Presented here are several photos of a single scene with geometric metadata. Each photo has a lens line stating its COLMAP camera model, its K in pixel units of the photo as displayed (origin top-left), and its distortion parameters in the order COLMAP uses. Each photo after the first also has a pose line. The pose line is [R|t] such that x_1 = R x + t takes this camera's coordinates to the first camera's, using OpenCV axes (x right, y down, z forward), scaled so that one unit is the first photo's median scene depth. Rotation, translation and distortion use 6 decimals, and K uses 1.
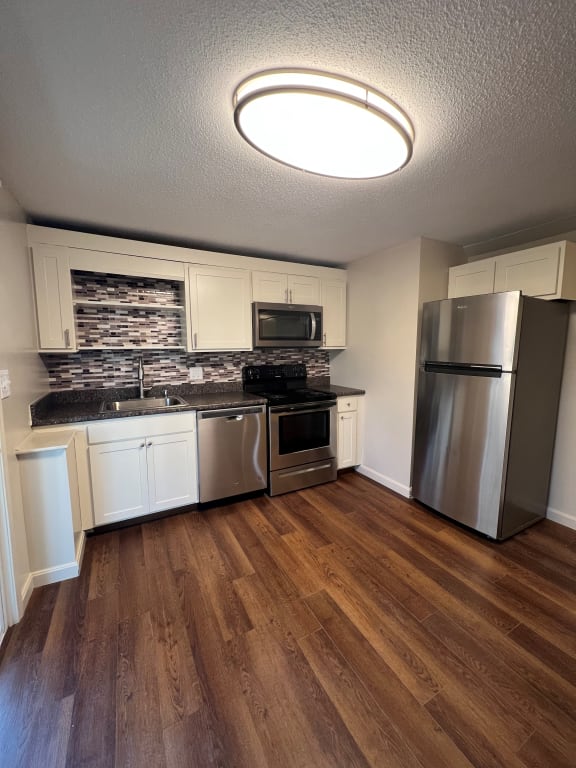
lens RADIAL K [[299.6, 0, 281.7], [0, 299.6, 381.2], [0, 0, 1]] dist [-0.002352, -0.000197]
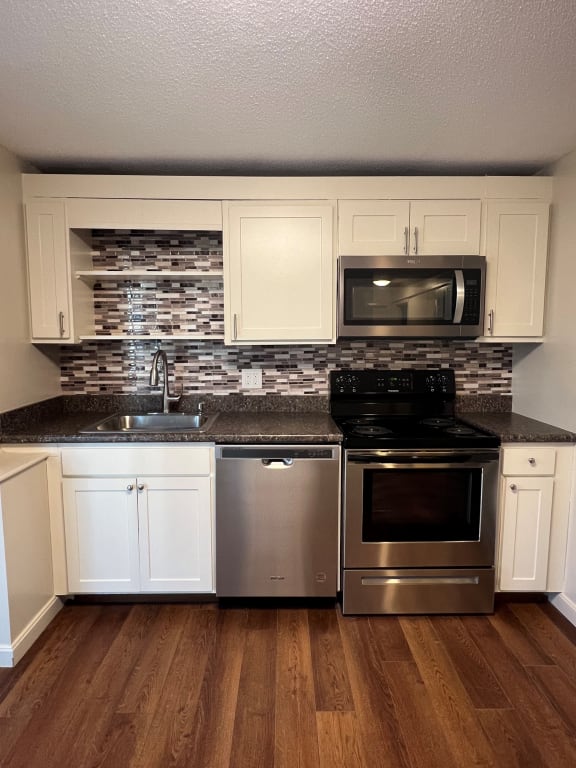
lens RADIAL K [[429.8, 0, 290.2], [0, 429.8, 382.0], [0, 0, 1]] dist [0.000010, -0.001455]
pose [[0.893201, 0.054919, -0.446291, 0.206670], [-0.055180, 0.998399, 0.012422, -0.038946], [0.446259, 0.013531, 0.894802, 0.263102]]
